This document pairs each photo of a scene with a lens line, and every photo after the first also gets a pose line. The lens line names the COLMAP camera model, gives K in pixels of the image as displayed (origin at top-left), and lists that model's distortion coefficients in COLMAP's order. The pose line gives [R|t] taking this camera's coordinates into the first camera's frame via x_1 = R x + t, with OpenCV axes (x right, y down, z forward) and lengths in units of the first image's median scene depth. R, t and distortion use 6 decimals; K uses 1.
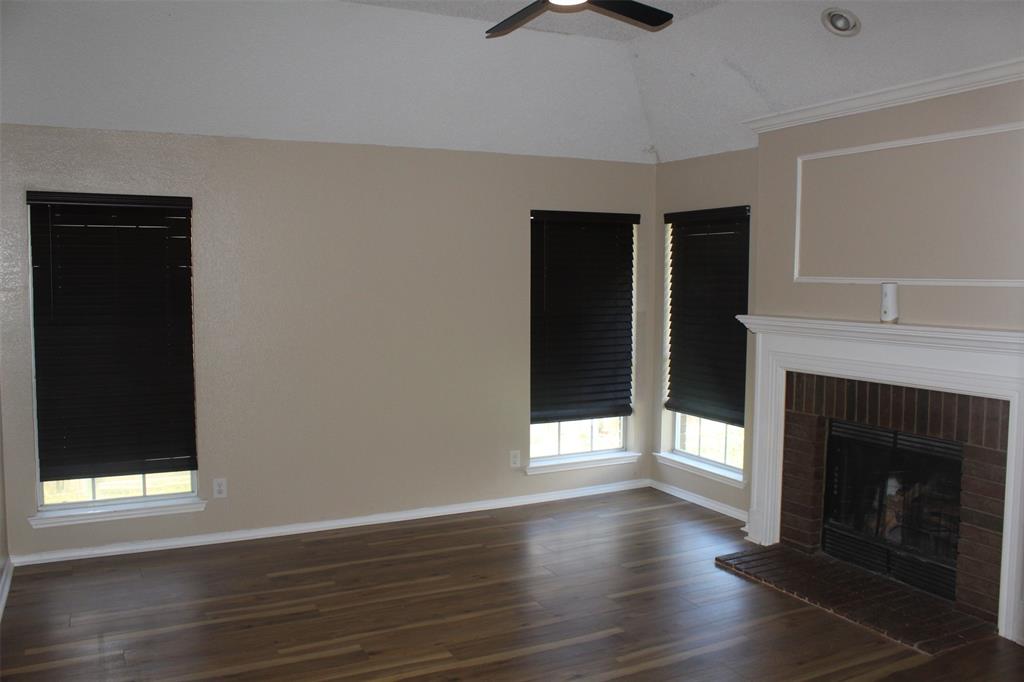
lens RADIAL K [[838.3, 0, 509.7], [0, 838.3, 338.9], [0, 0, 1]] dist [-0.167586, 0.146207]
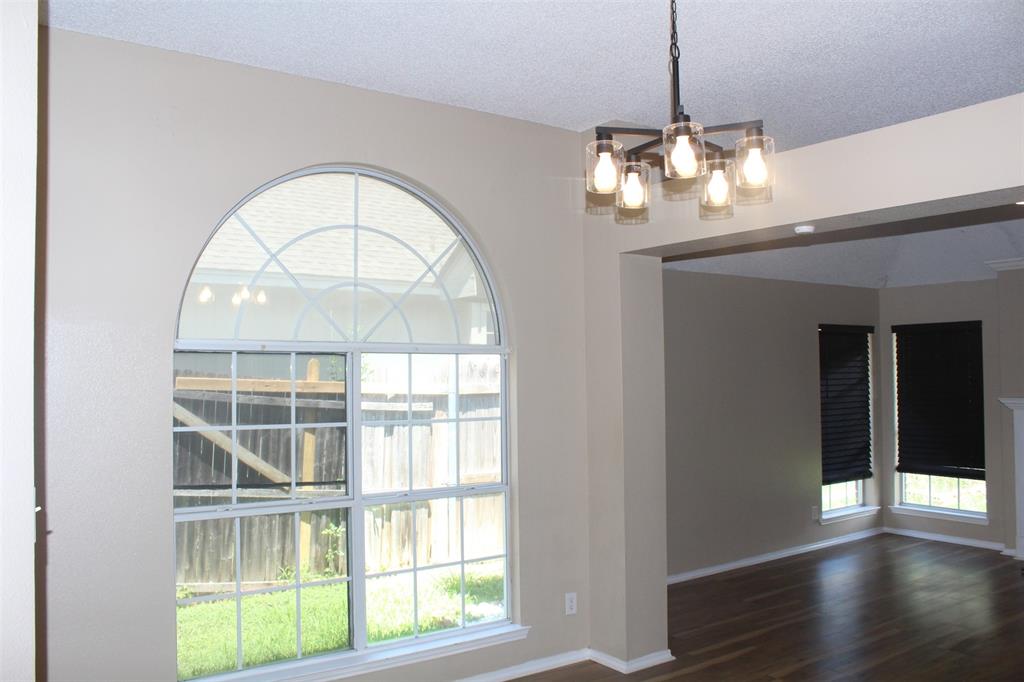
lens RADIAL K [[838.3, 0, 509.7], [0, 838.3, 338.9], [0, 0, 1]] dist [-0.167586, 0.146207]
pose [[0.987567, -0.001965, 0.157187, -0.627698], [0.021275, 0.992392, -0.121263, 0.017907], [-0.155753, 0.123099, 0.980096, -0.195857]]
